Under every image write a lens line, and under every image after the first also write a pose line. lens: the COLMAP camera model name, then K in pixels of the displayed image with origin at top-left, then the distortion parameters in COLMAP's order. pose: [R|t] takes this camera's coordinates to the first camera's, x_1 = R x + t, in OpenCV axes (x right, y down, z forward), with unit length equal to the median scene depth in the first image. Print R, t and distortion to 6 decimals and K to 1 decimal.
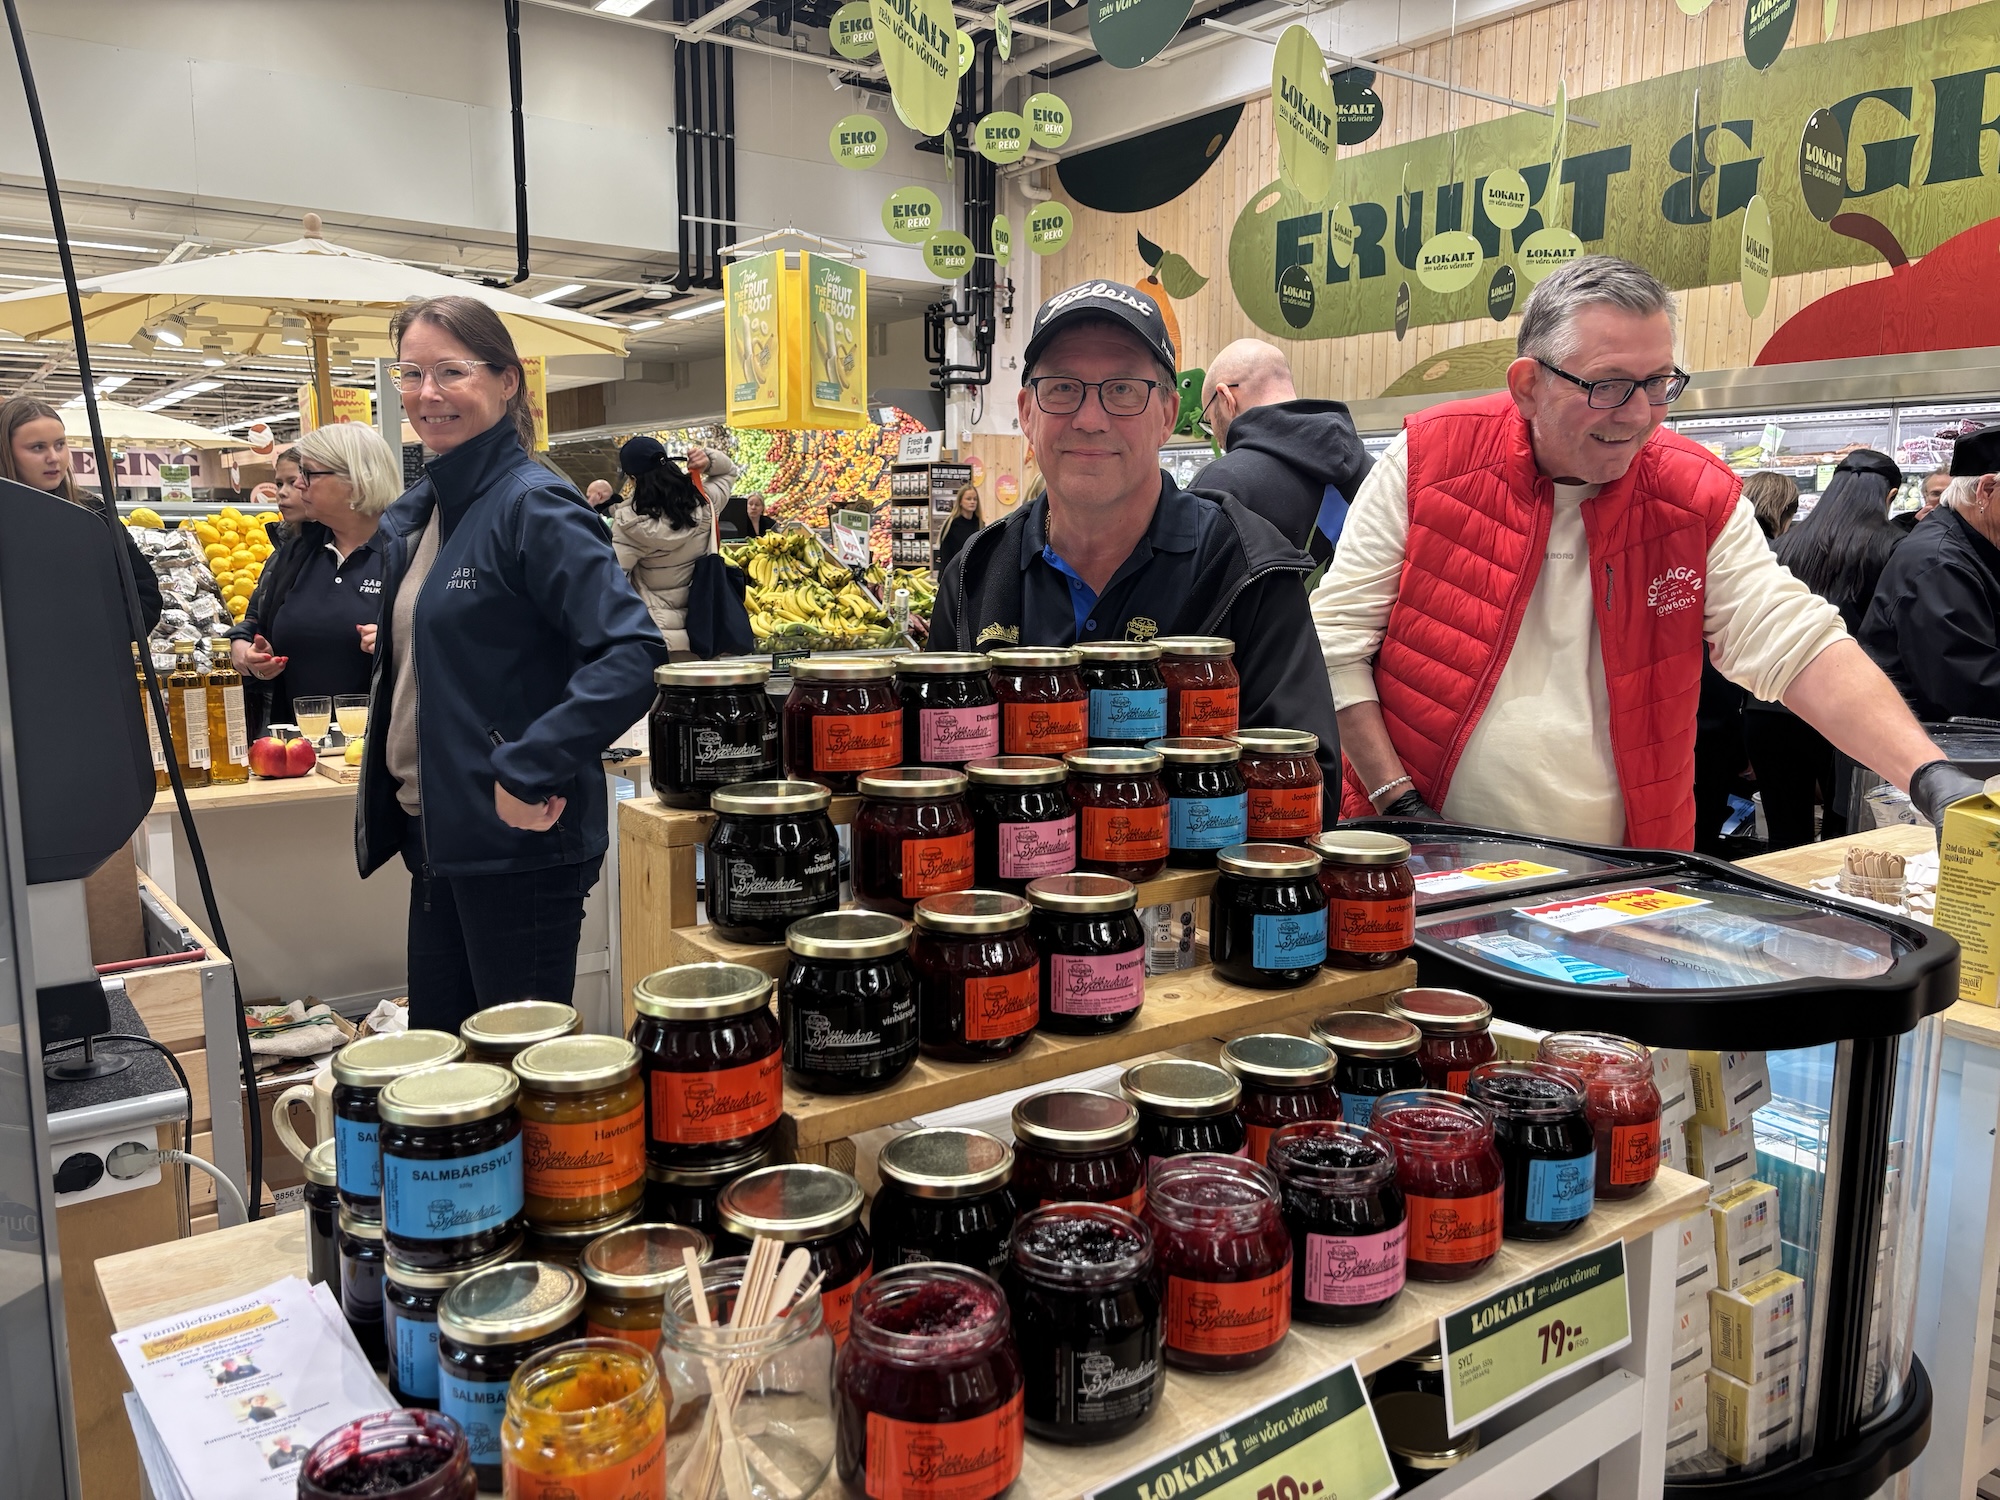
lens RADIAL K [[1516.1, 0, 1014.7], [0, 1516.1, 755.1], [0, 0, 1]] dist [0.009581, 0.002721]
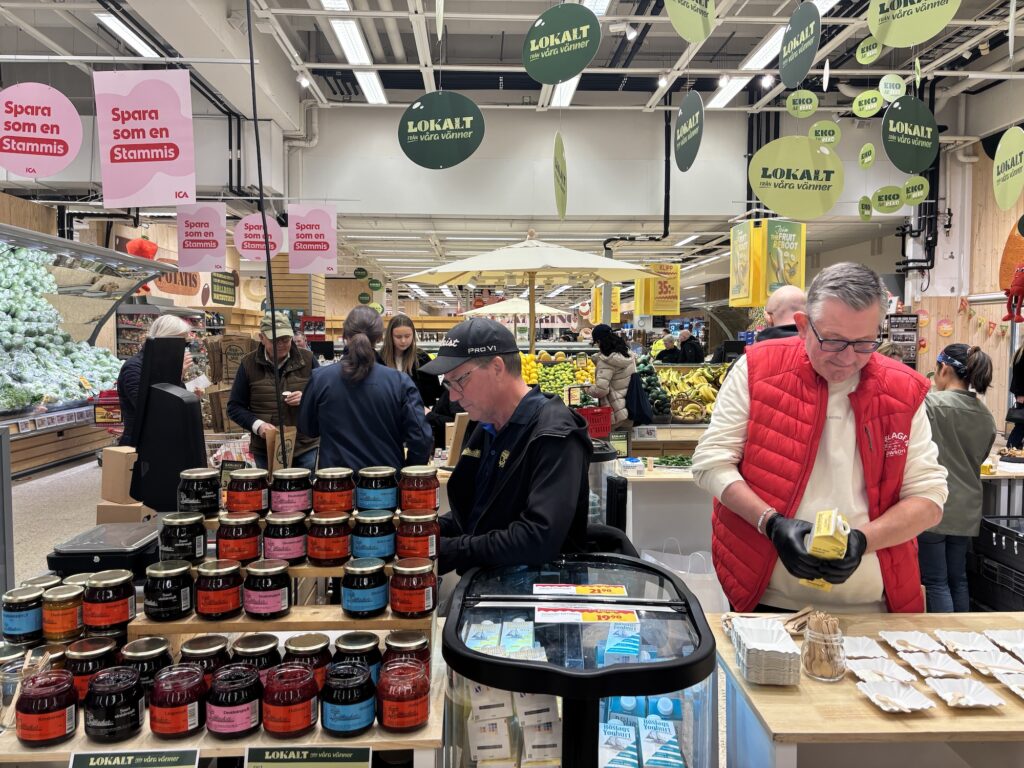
lens RADIAL K [[776.2, 0, 519.5], [0, 776.2, 386.6], [0, 0, 1]] dist [0.009581, 0.002721]
pose [[0.823322, 0.032297, -0.566655, 0.194224], [-0.080689, 0.994900, -0.060532, -0.029743], [0.561810, 0.095560, 0.821729, 0.010057]]
